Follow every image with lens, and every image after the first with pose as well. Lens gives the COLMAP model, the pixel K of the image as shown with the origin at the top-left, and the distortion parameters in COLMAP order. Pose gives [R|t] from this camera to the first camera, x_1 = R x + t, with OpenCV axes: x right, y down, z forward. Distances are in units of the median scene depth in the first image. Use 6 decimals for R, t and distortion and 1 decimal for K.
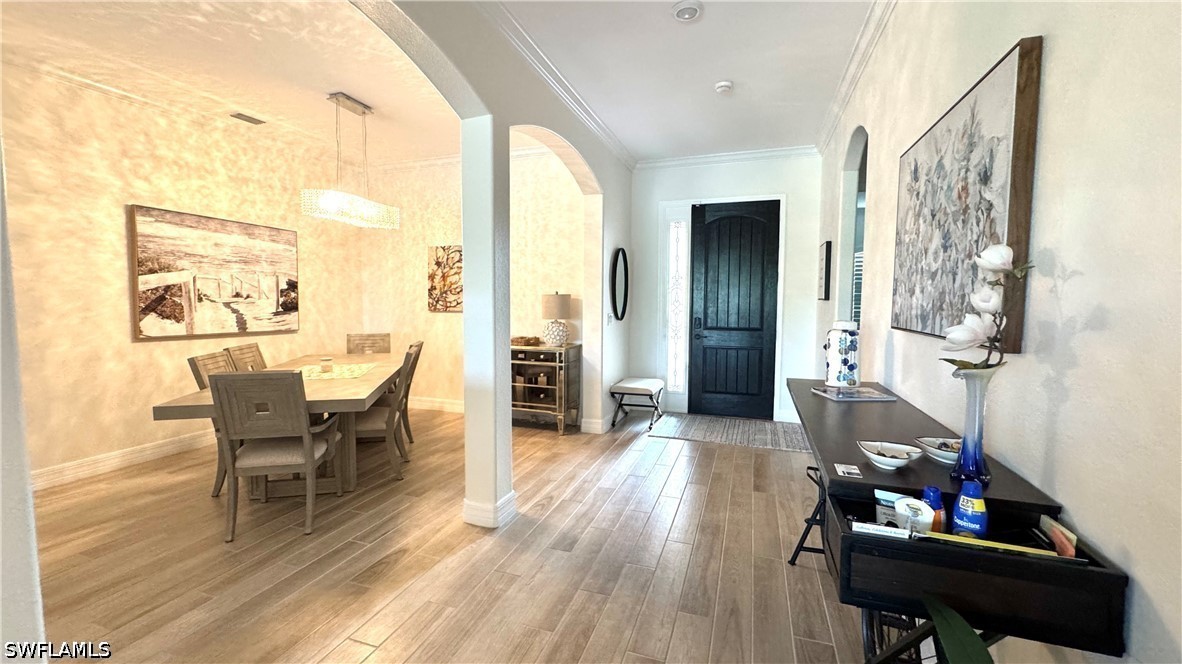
lens RADIAL K [[472.2, 0, 589.4], [0, 472.2, 328.6], [0, 0, 1]] dist [-0.001110, -0.000150]
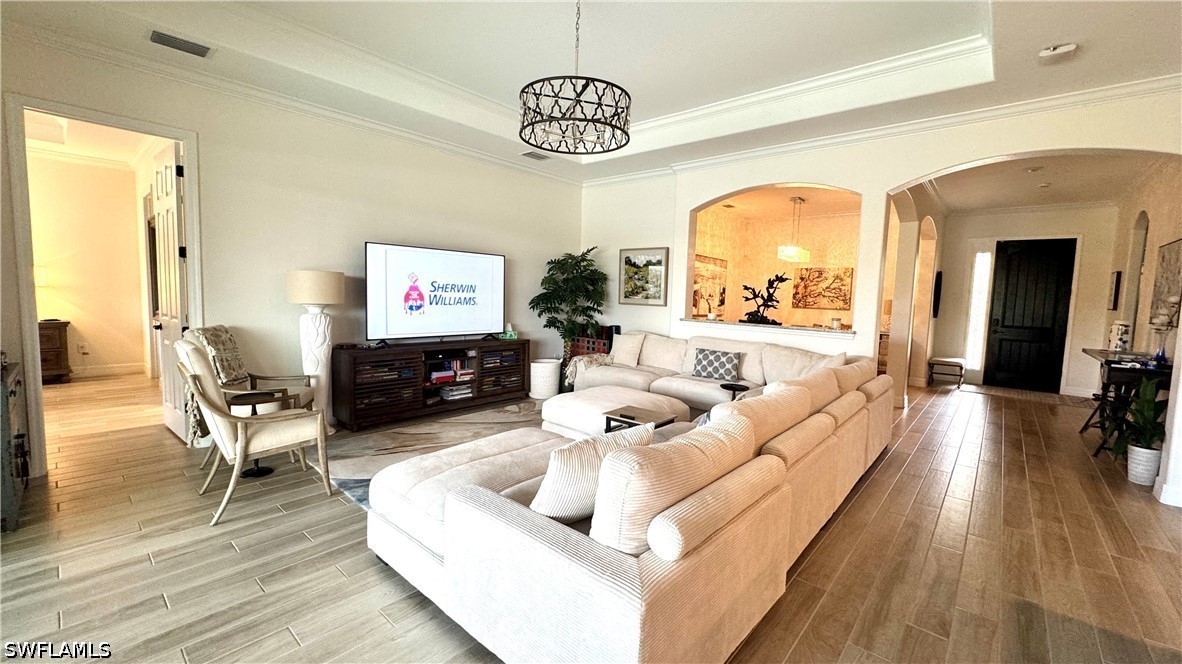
lens RADIAL K [[472.2, 0, 592.2], [0, 472.2, 332.5], [0, 0, 1]] dist [-0.001110, -0.000150]
pose [[0.928144, 0.057359, -0.367775, -0.417309], [-0.052614, 0.998352, 0.022922, 0.054985], [0.368484, -0.001925, 0.929632, -0.869470]]
